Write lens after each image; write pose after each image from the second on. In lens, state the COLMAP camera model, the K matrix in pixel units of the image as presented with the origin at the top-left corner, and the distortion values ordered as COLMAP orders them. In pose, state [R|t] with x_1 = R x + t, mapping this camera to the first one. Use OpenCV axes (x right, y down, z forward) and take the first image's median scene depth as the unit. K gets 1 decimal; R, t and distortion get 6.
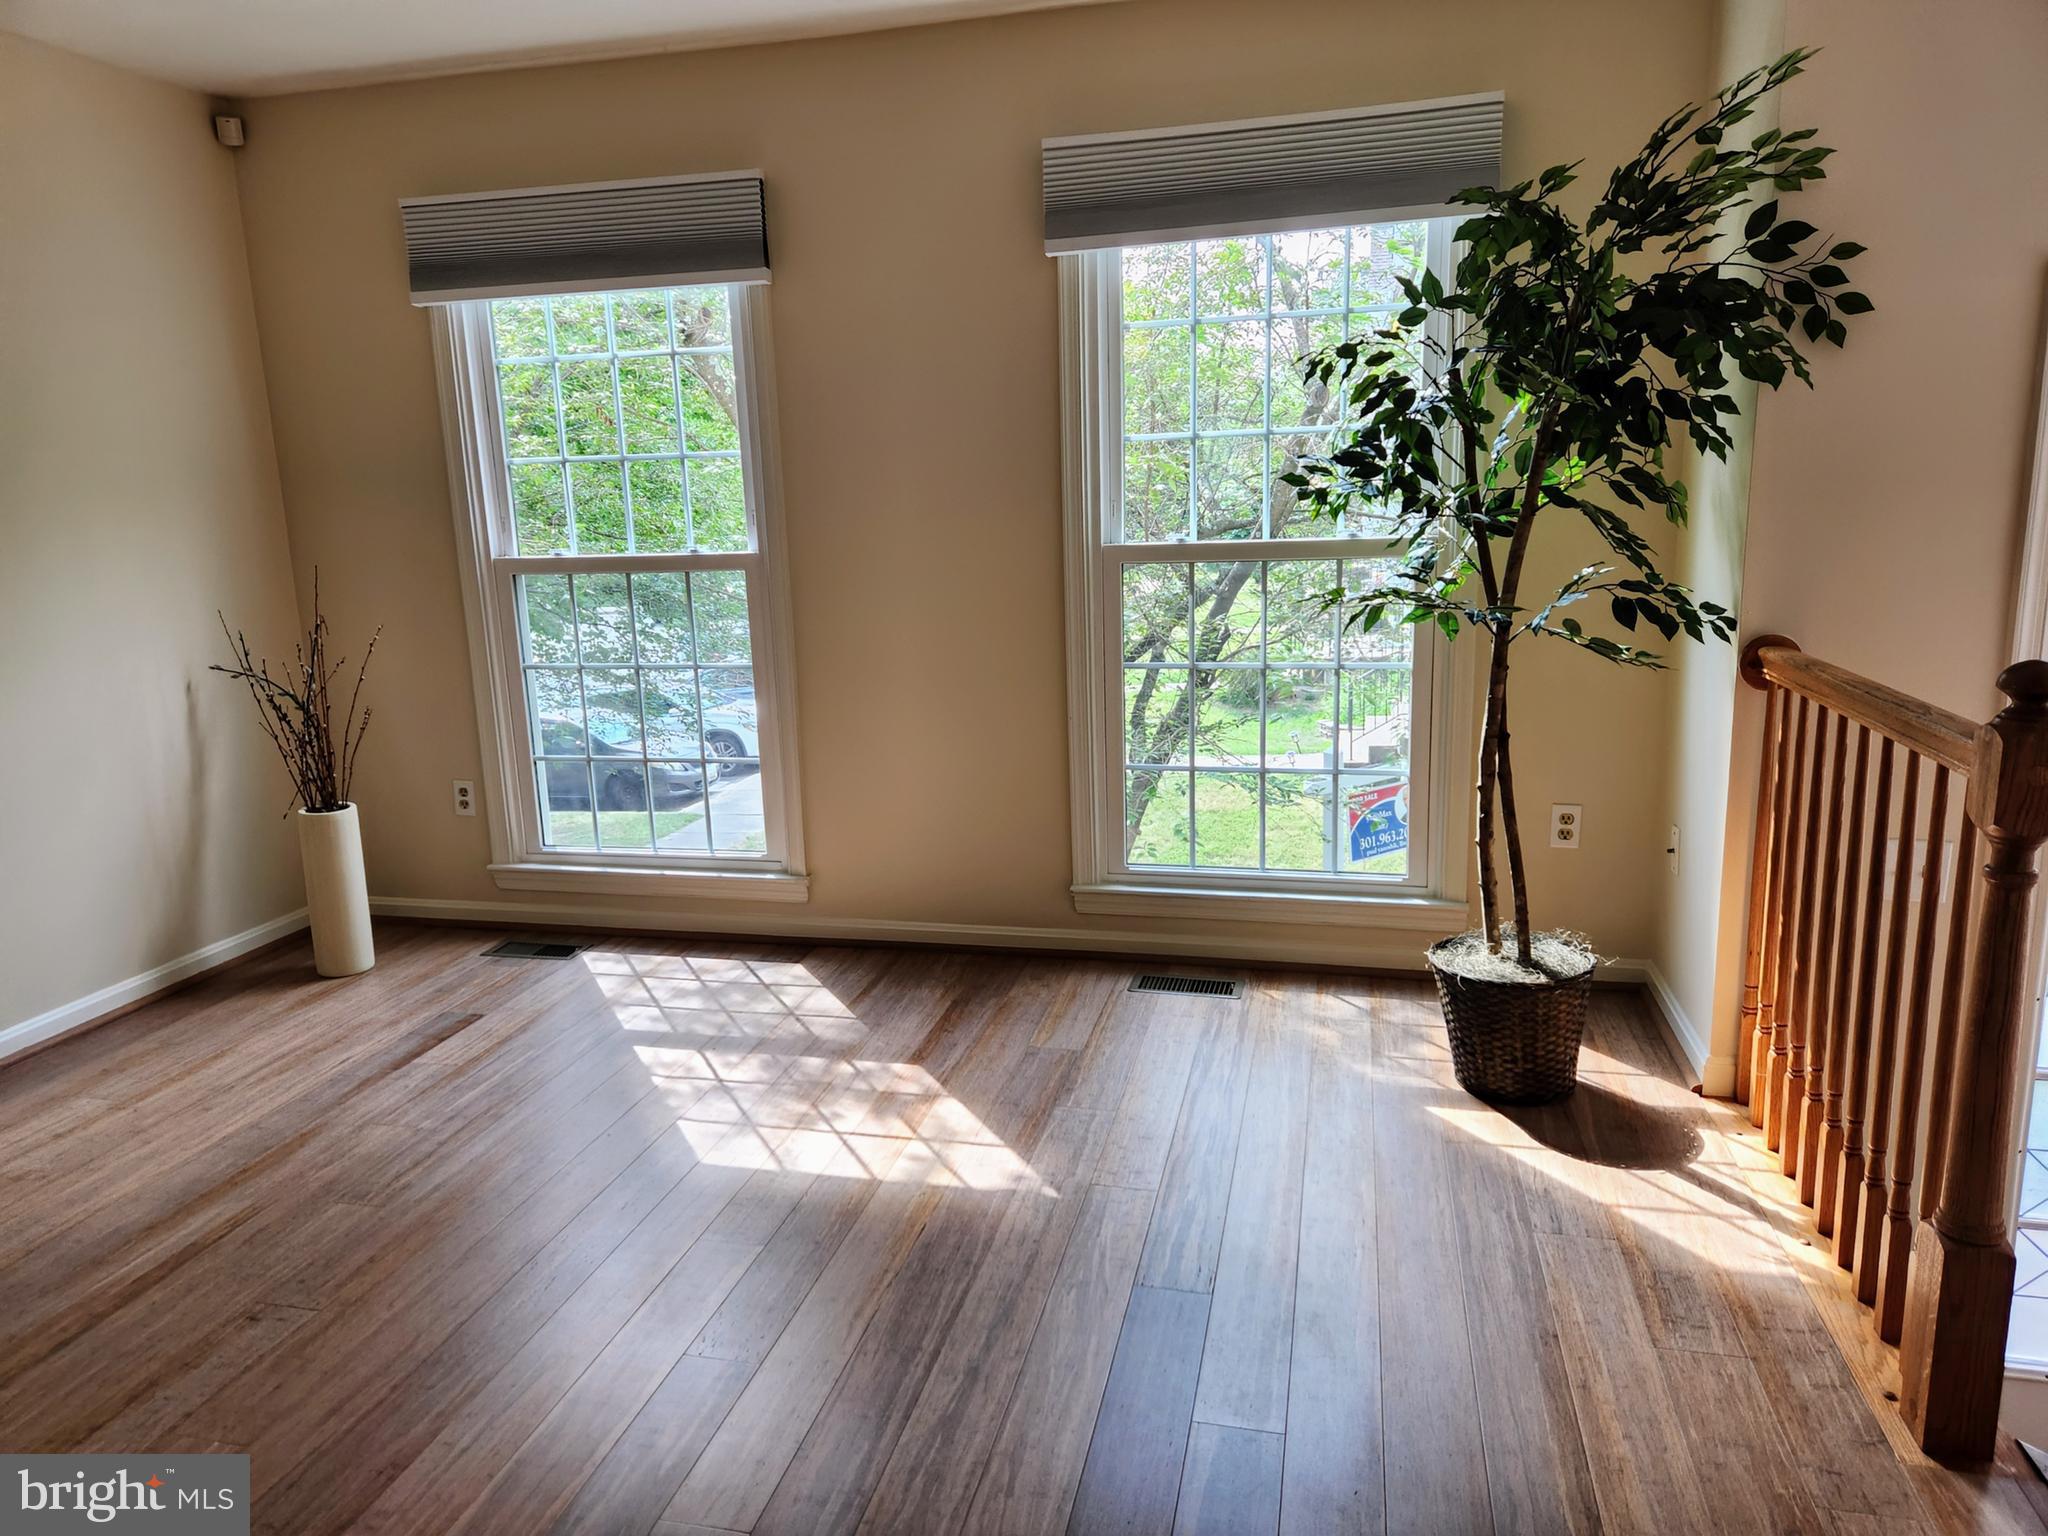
lens RADIAL K [[1356.4, 0, 1017.6], [0, 1356.4, 753.0], [0, 0, 1]] dist [0.085756, -0.081476]
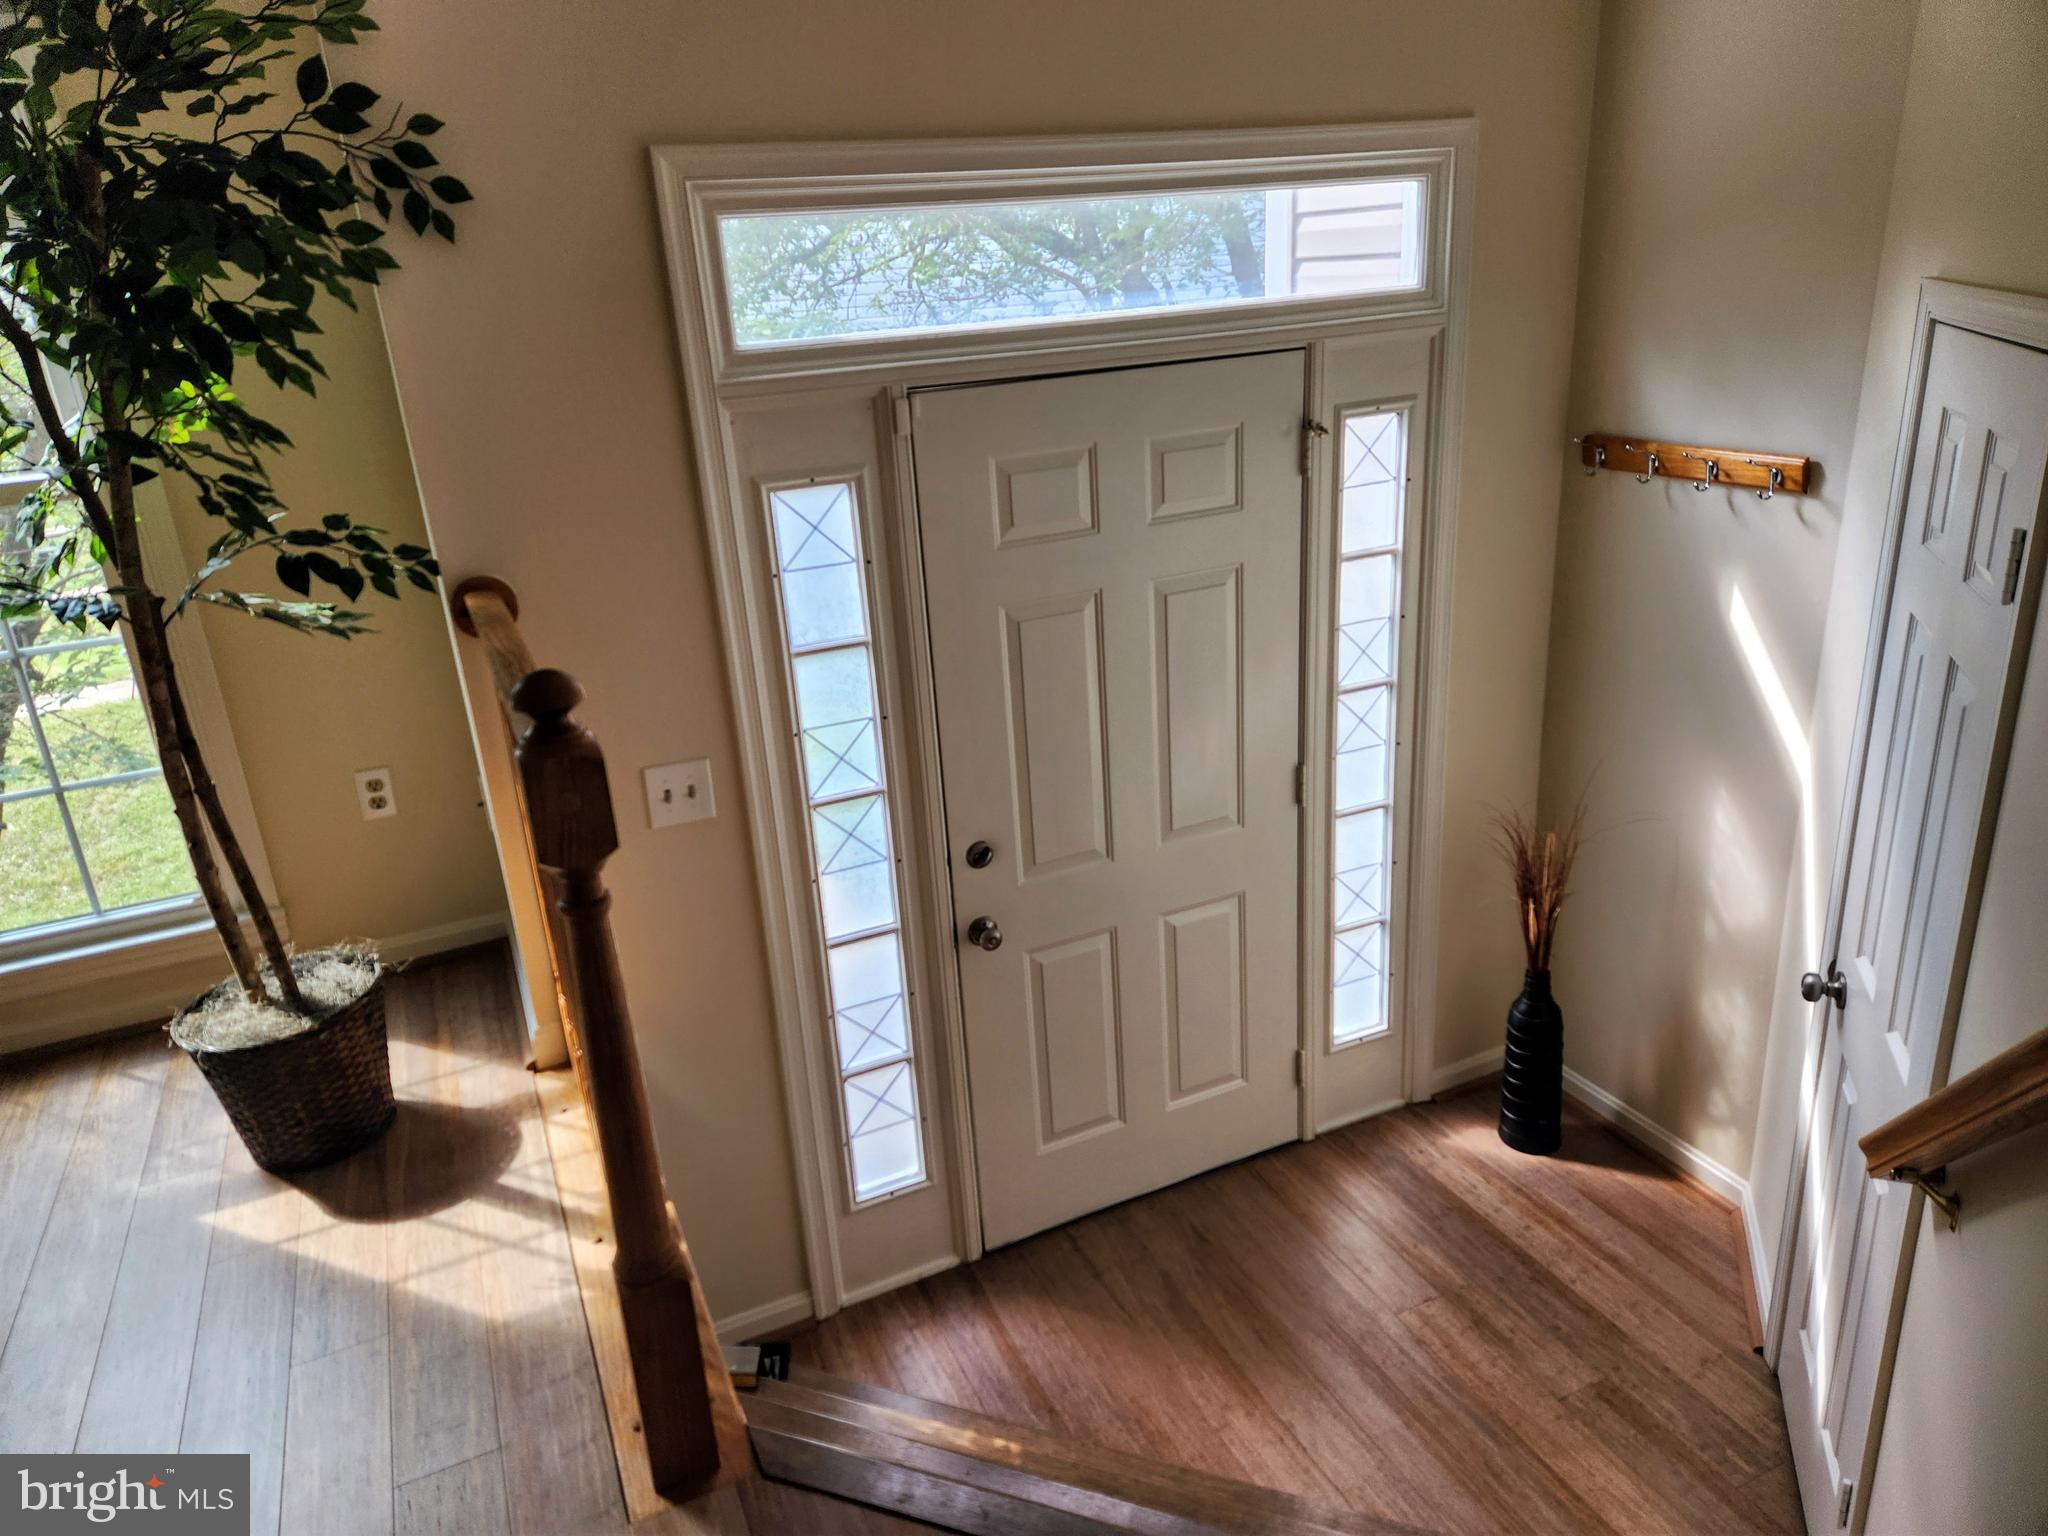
lens RADIAL K [[1316.2, 0, 1020.9], [0, 1316.2, 743.0], [0, 0, 1]] dist [0.082305, -0.071765]
pose [[0.784745, -0.231139, 0.575108, 0.283306], [0.158803, 0.971873, 0.173911, -0.070478], [-0.599129, -0.045147, 0.799378, 0.096122]]
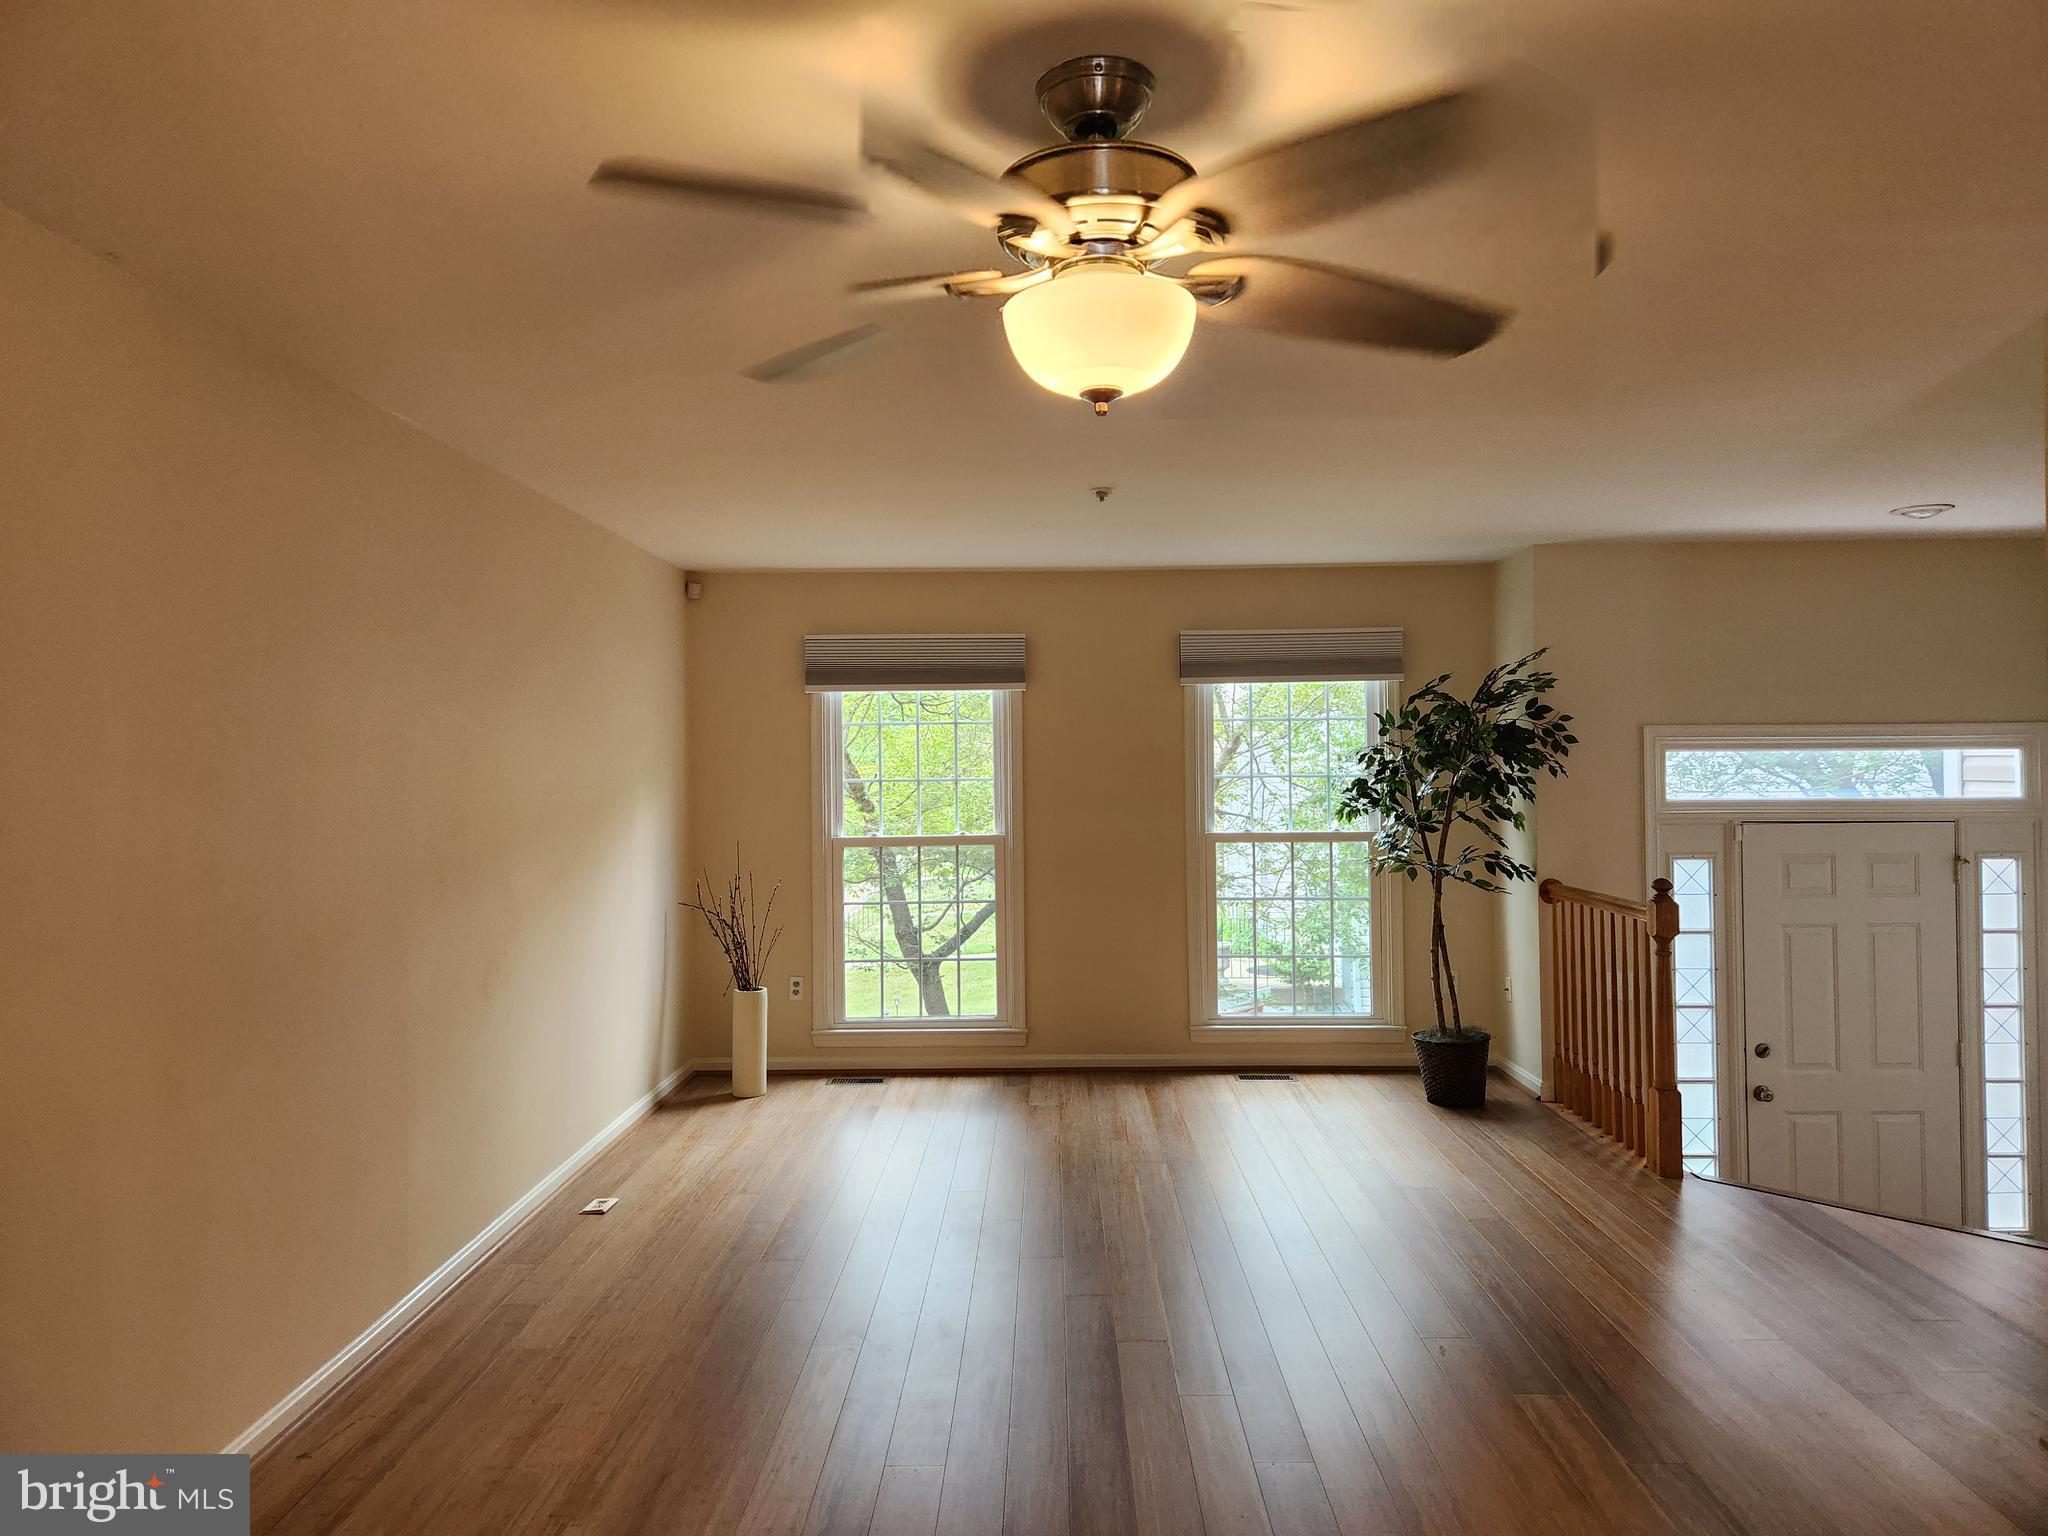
lens RADIAL K [[1374.1, 0, 1035.7], [0, 1374.1, 742.4], [0, 0, 1]] dist [0.087071, -0.083063]
pose [[0.972871, 0.026014, 0.229882, -0.743920], [0.023821, 0.977113, -0.211382, 0.146011], [-0.230120, 0.211124, 0.949985, -0.936171]]
